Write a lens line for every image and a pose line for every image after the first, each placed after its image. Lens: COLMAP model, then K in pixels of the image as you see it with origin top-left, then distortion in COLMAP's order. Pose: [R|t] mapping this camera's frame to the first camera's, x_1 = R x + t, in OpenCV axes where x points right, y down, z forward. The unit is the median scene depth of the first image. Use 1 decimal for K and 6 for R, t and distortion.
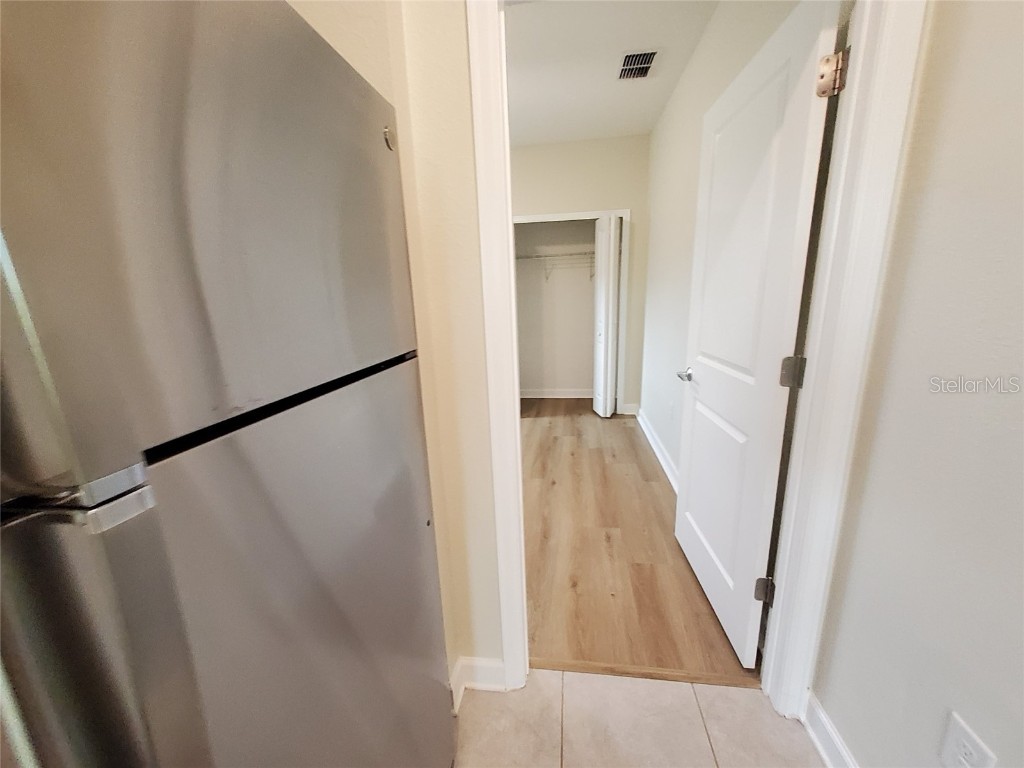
lens RADIAL K [[400.6, 0, 516.1], [0, 400.6, 386.4], [0, 0, 1]] dist [0.013694, -0.000229]
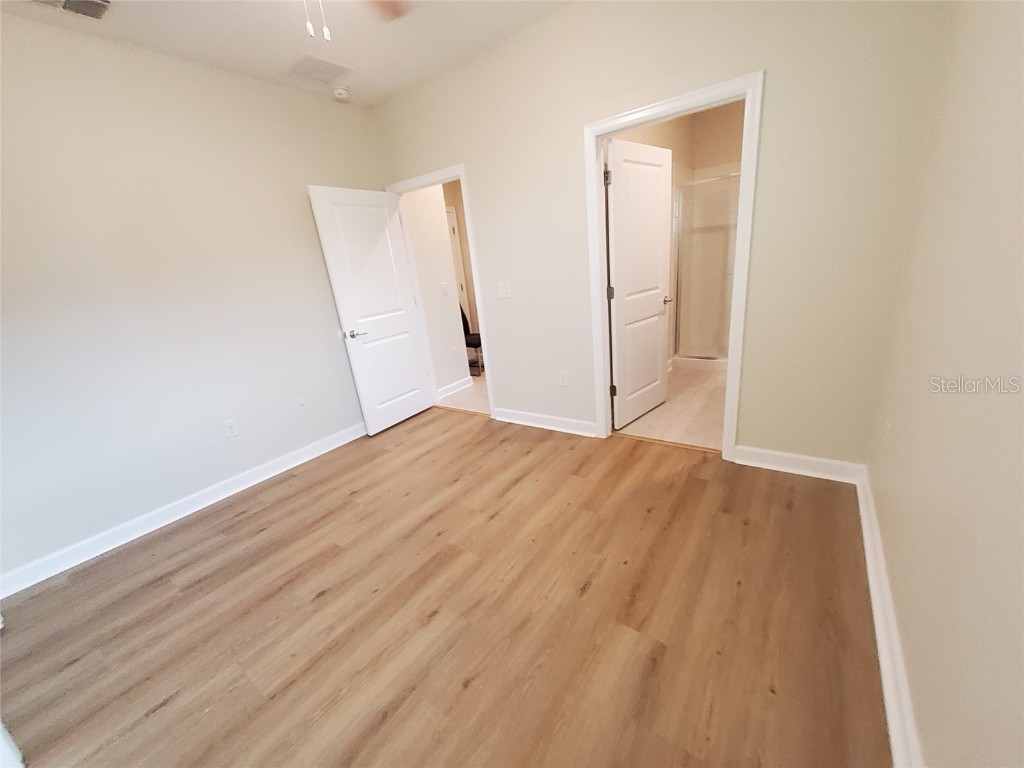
lens RADIAL K [[405.1, 0, 512.0], [0, 405.1, 384.0], [0, 0, 1]] dist [0.024940, -0.000123]
pose [[-0.869313, -0.017620, 0.493947, -0.492669], [0.239677, 0.858975, 0.452457, -0.225958], [-0.432260, 0.511715, -0.742495, 1.009415]]
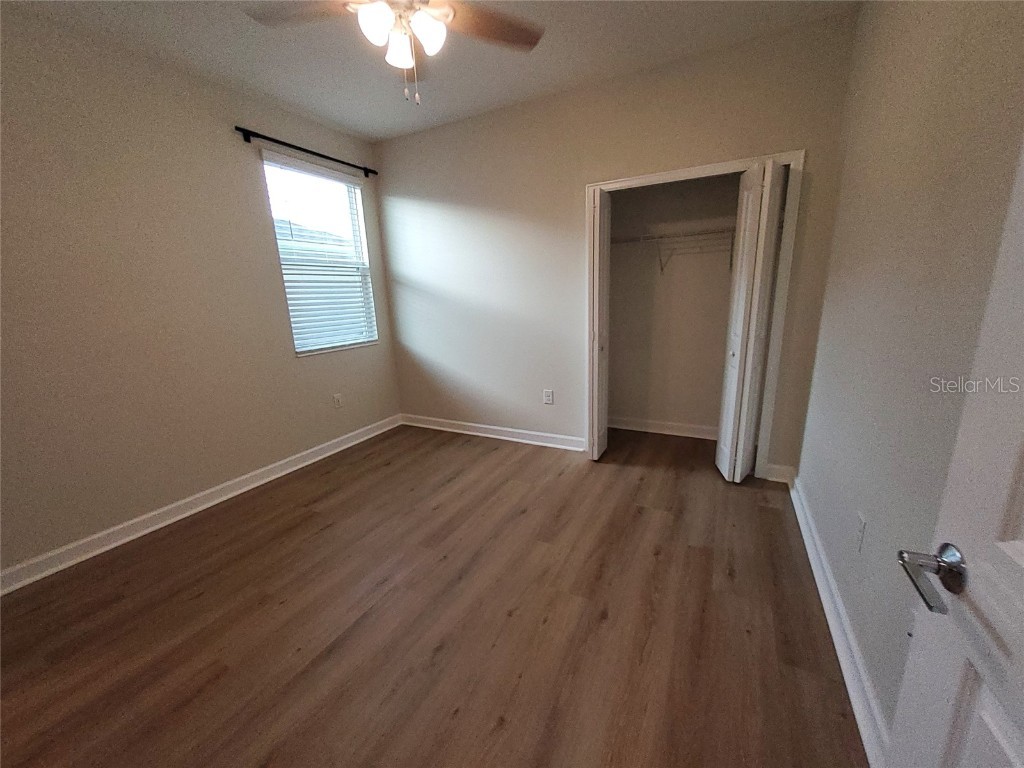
lens RADIAL K [[400.6, 0, 516.1], [0, 400.6, 386.4], [0, 0, 1]] dist [0.013694, -0.000229]
pose [[0.941604, 0.073665, -0.328567, 0.101090], [-0.070153, 0.997281, 0.022548, -0.070720], [0.329335, 0.001818, 0.944212, 0.284968]]
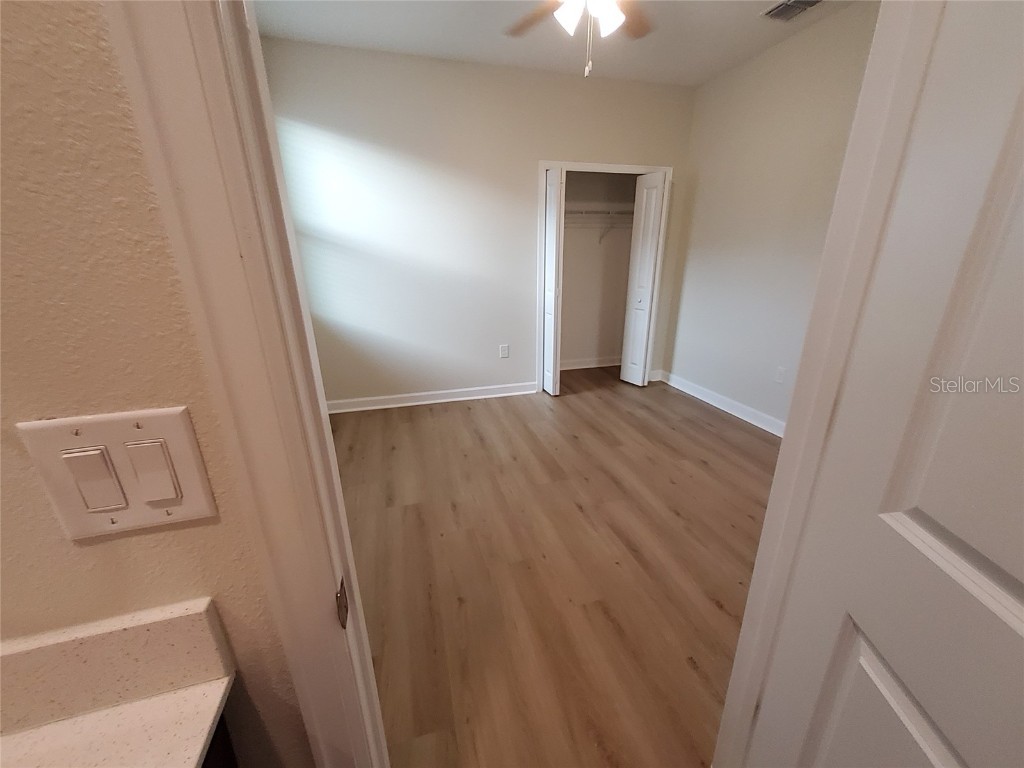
lens RADIAL K [[400.6, 0, 516.1], [0, 400.6, 386.4], [0, 0, 1]] dist [0.013694, -0.000229]
pose [[0.915155, -0.101909, 0.390009, -0.472026], [0.069194, 0.992869, 0.097072, -0.041486], [-0.397120, -0.061850, 0.915680, 0.230864]]
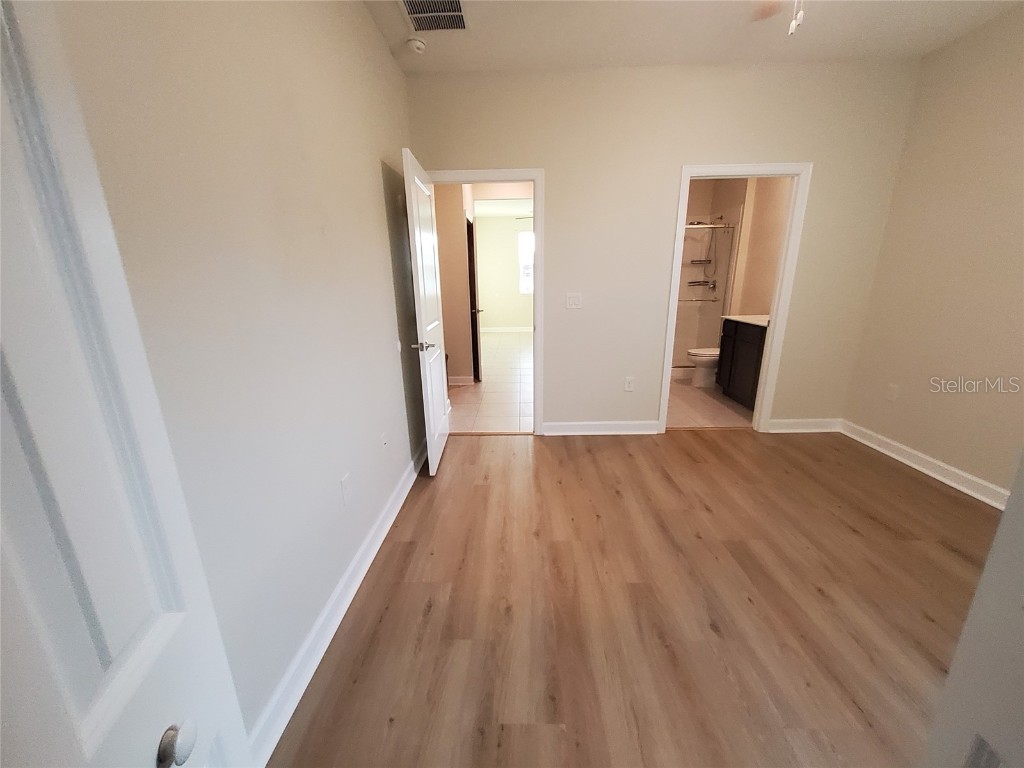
lens RADIAL K [[400.6, 0, 516.1], [0, 400.6, 386.4], [0, 0, 1]] dist [0.013694, -0.000229]
pose [[-0.991425, 0.078745, -0.104287, 0.134742], [0.019534, 0.878387, 0.477550, -0.260349], [0.129208, 0.471418, -0.872393, 1.086885]]
